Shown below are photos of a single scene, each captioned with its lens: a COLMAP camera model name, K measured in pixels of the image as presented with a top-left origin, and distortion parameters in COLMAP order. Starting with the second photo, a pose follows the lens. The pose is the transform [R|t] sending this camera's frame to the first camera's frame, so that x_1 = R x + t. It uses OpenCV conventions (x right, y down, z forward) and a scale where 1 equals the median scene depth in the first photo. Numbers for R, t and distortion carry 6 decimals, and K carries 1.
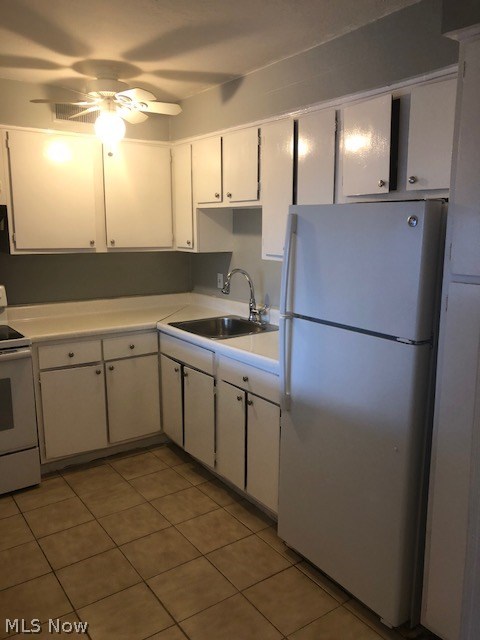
lens RADIAL K [[518.0, 0, 243.9], [0, 518.0, 322.9], [0, 0, 1]] dist [0.030561, -0.028594]
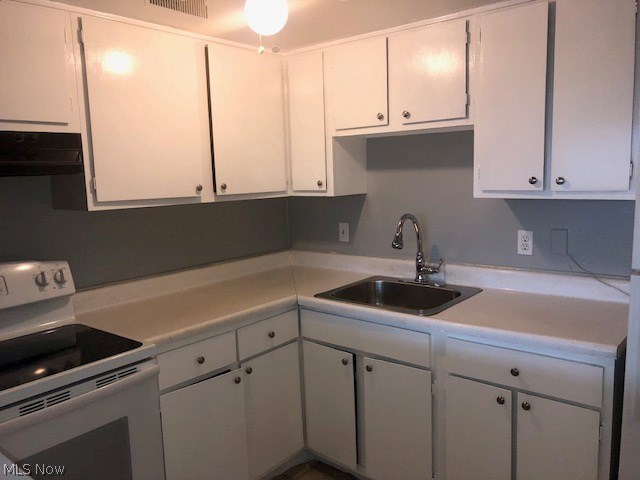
lens RADIAL K [[518.0, 0, 314.8], [0, 518.0, 237.6], [0, 0, 1]] dist [0.030561, -0.028594]
pose [[0.967020, -0.066636, 0.245831, -0.319772], [0.082342, 0.995131, -0.054162, -0.040404], [-0.241025, 0.072618, 0.967798, 0.307325]]
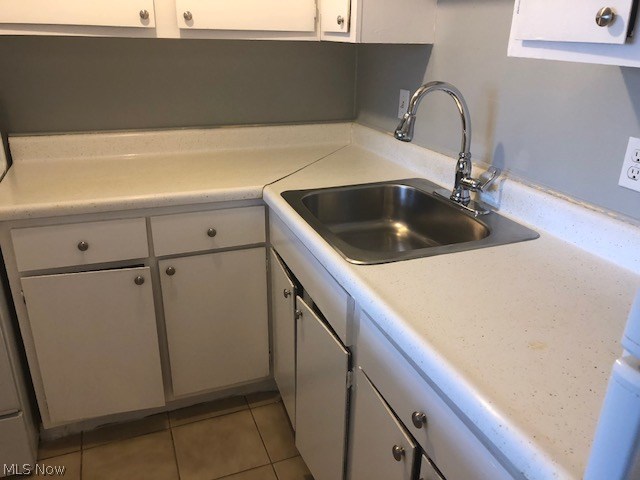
lens RADIAL K [[518.0, 0, 320.7], [0, 518.0, 239.5], [0, 0, 1]] dist [0.030561, -0.028594]
pose [[0.969734, 0.104872, -0.220495, 0.002466], [-0.060035, 0.977749, 0.201004, -0.056429], [0.236668, -0.181683, 0.954452, 0.533029]]
